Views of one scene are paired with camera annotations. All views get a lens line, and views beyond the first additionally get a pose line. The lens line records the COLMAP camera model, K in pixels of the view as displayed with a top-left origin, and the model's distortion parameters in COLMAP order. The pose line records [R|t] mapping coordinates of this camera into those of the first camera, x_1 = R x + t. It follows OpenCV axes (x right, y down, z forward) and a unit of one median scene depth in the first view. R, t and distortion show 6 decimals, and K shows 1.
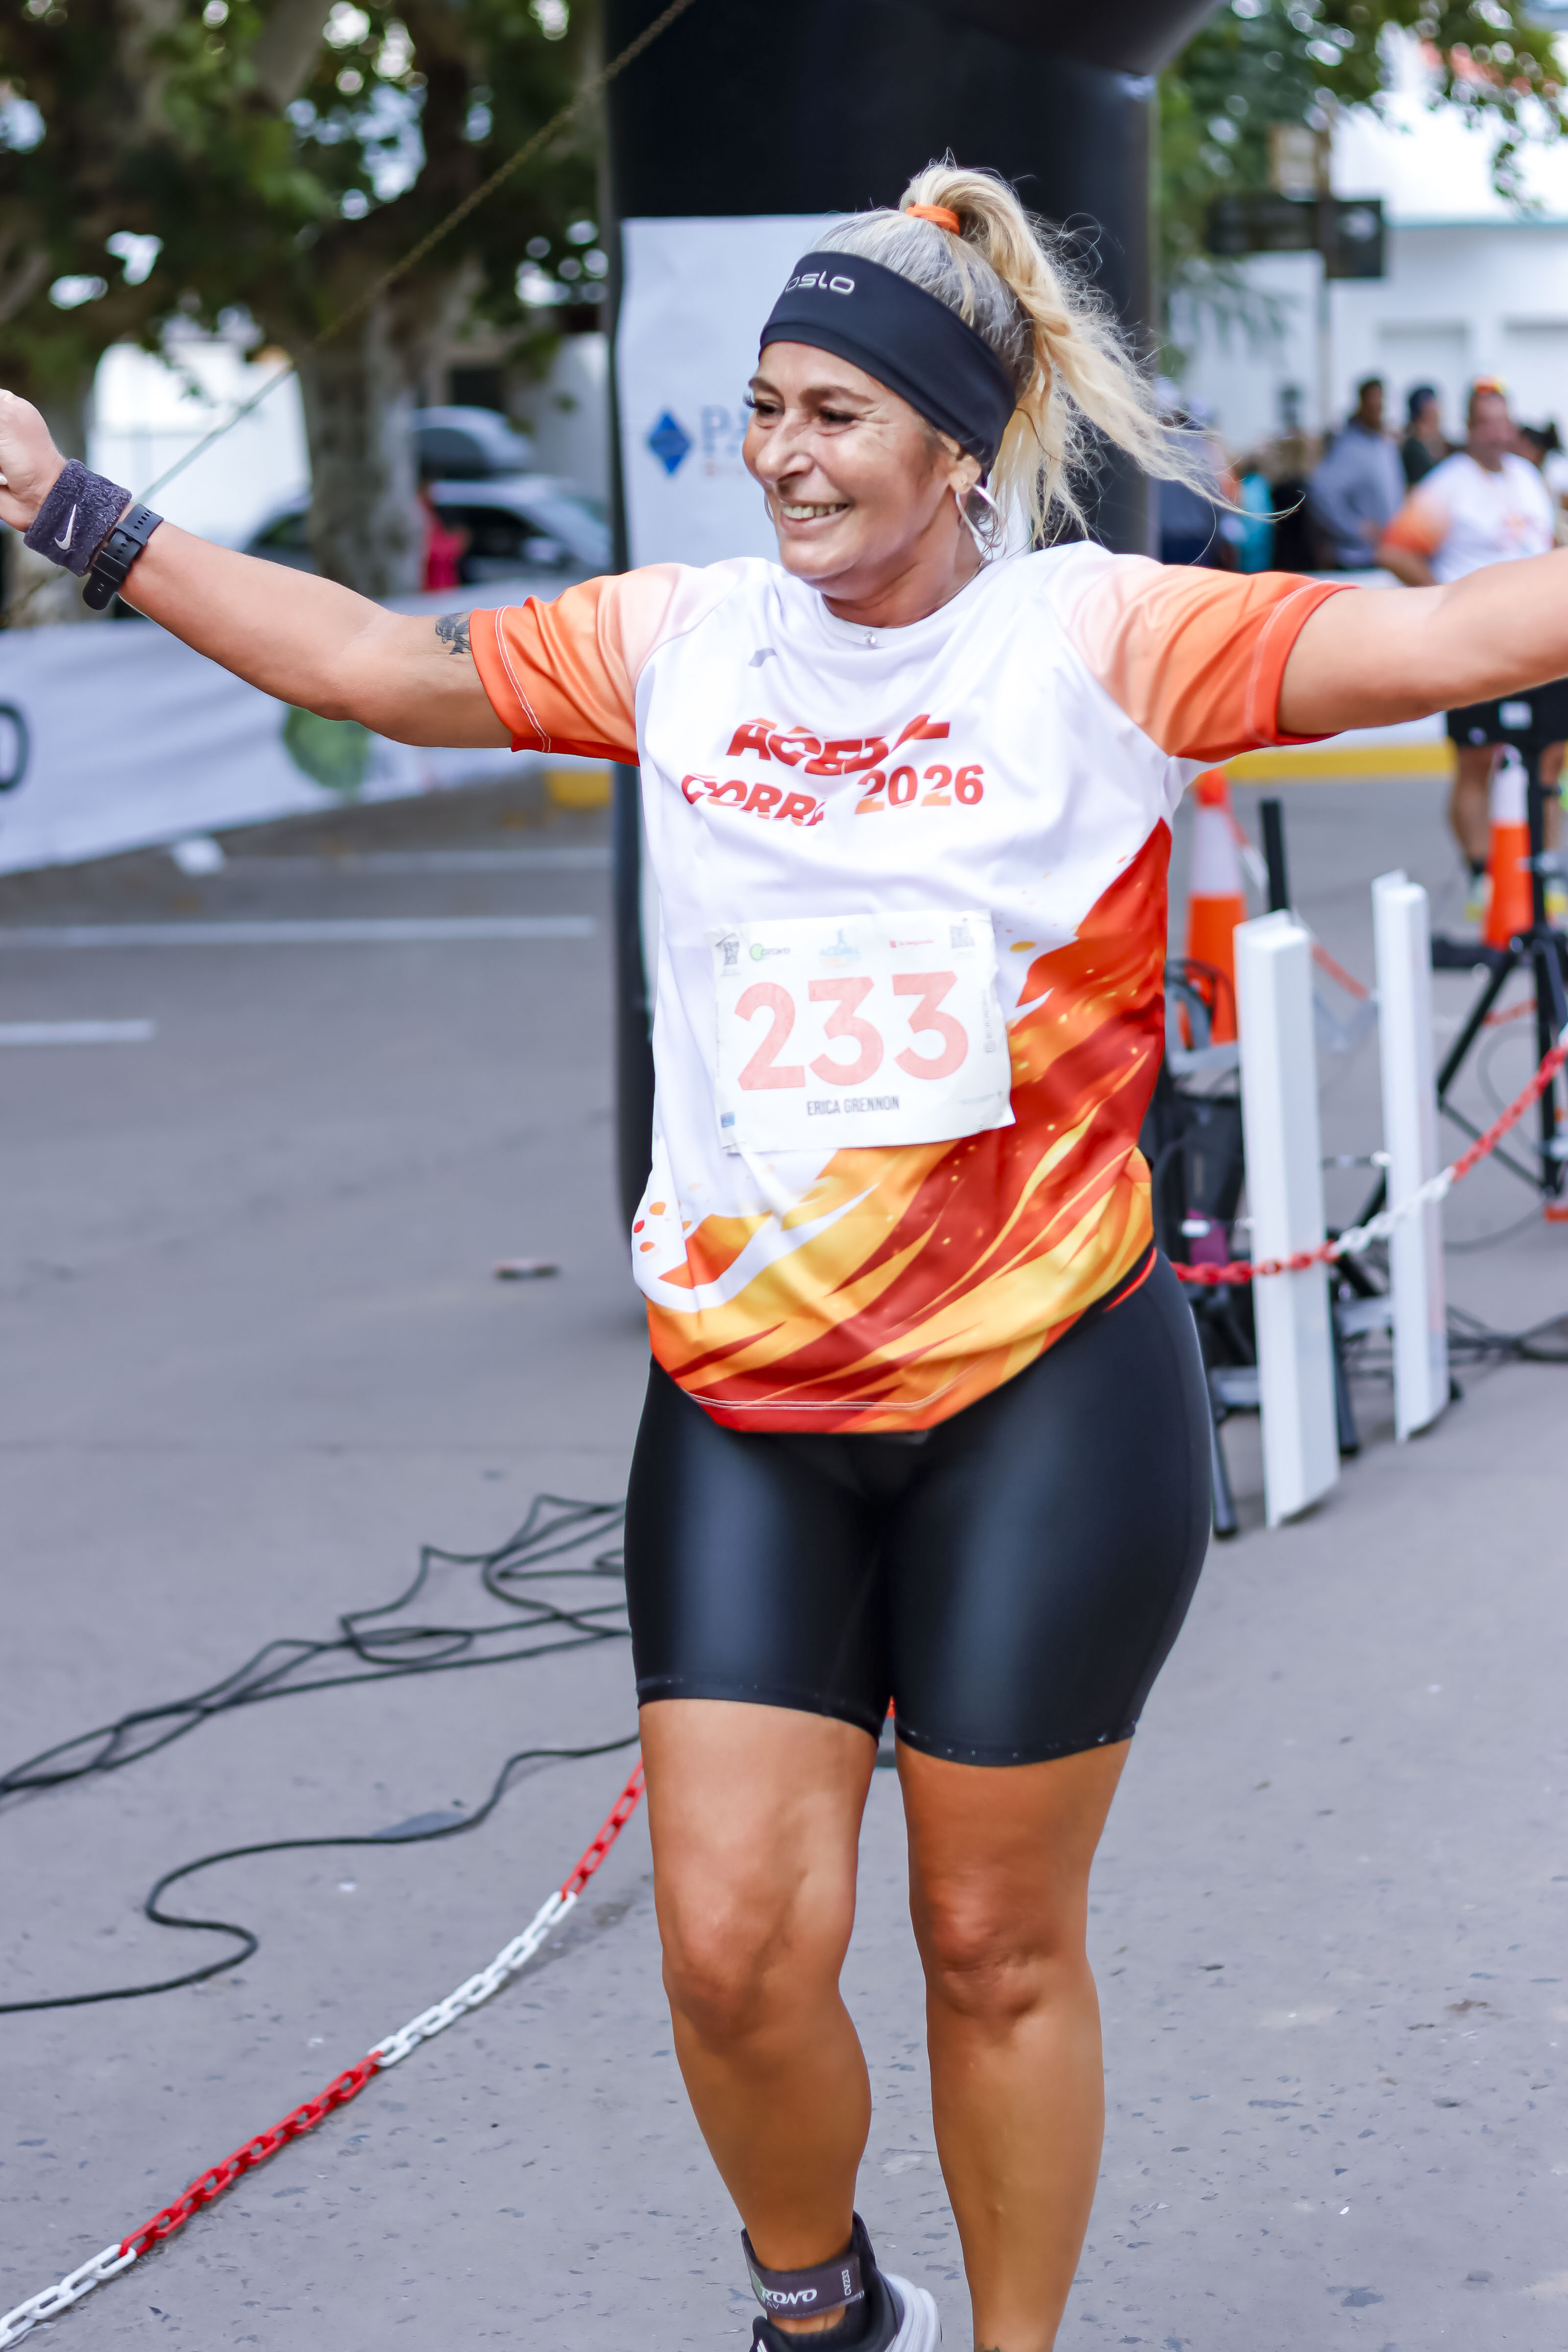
lens RADIAL K [[5480.0, 0, 790.6], [0, 5480.0, 1175.3], [0, 0, 1]] dist [0.004640, -0.325836]
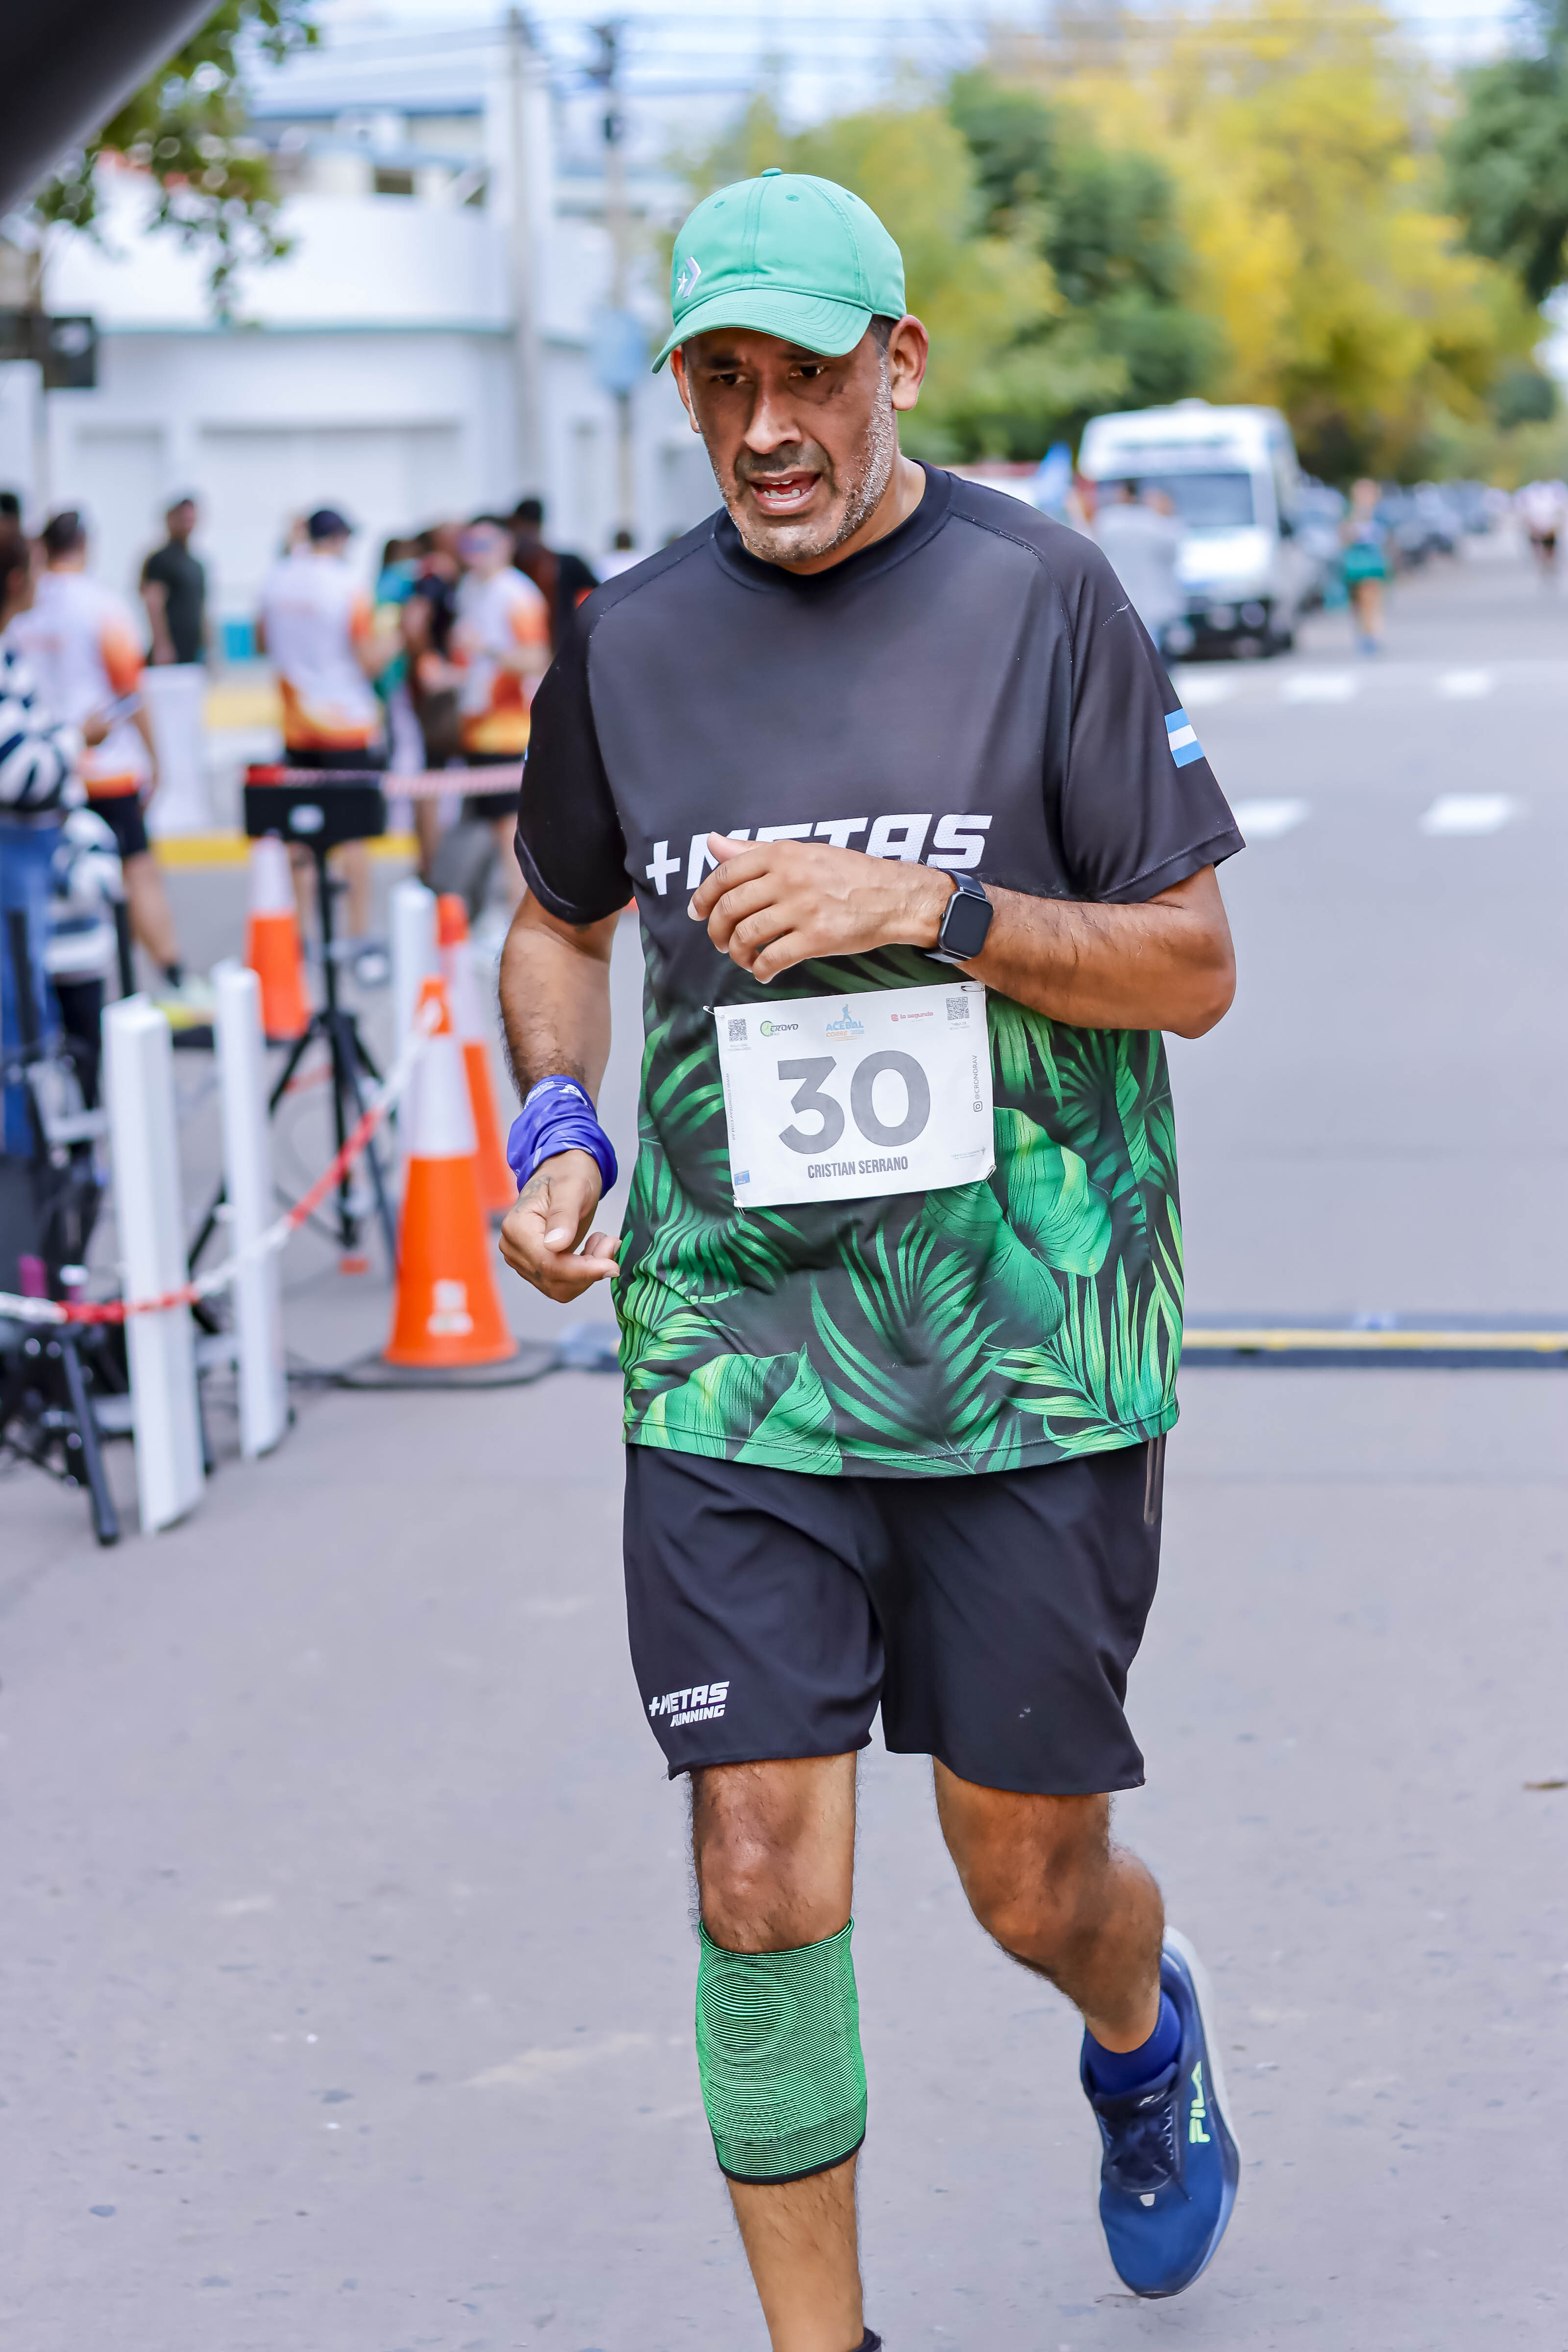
lens RADIAL K [[5440.1, 0, 784.5], [0, 5440.1, 1186.9], [0, 0, 1]] dist [-0.007650, -0.021236]
pose [[0.971894, -0.023781, 0.234213, -0.050003], [0.026971, 0.999582, -0.010426, 0.007532], [-0.233867, 0.016450, 0.972129, -0.143818]]
